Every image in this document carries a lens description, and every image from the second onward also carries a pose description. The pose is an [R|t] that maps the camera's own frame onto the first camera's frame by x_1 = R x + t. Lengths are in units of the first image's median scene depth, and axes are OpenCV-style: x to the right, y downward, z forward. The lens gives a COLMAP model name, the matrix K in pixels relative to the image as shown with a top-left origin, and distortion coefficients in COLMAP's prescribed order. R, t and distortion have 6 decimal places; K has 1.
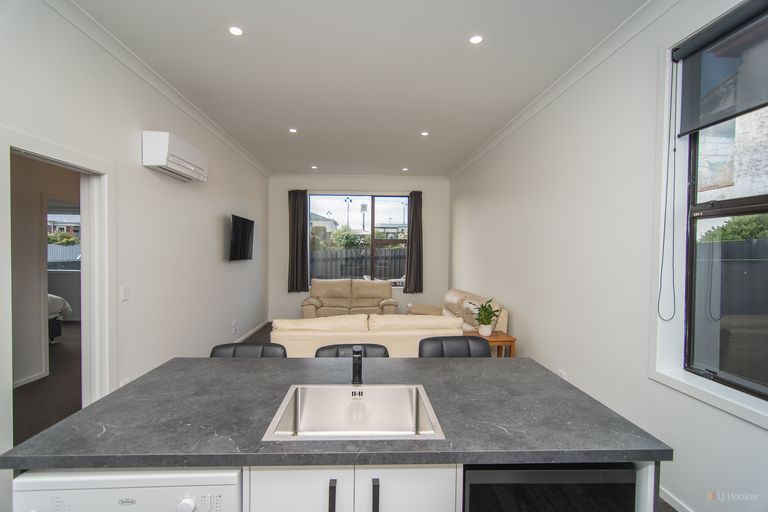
lens RADIAL K [[369.0, 0, 385.6], [0, 369.0, 257.0], [0, 0, 1]] dist [-0.004067, 0.003027]
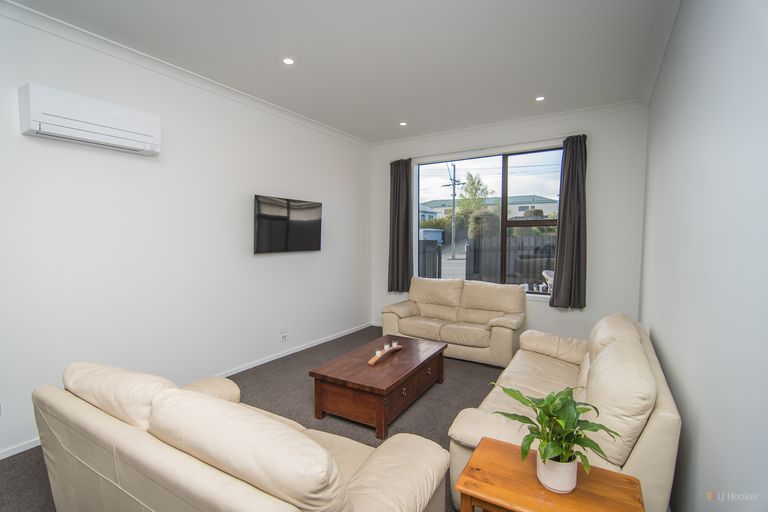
lens RADIAL K [[369.0, 0, 379.4], [0, 369.0, 257.3], [0, 0, 1]] dist [-0.004067, 0.003027]
pose [[0.812410, 0.020948, -0.582710, 0.178398], [-0.001549, 0.999428, 0.033769, -0.004544], [0.583084, -0.026532, 0.811979, 0.342472]]
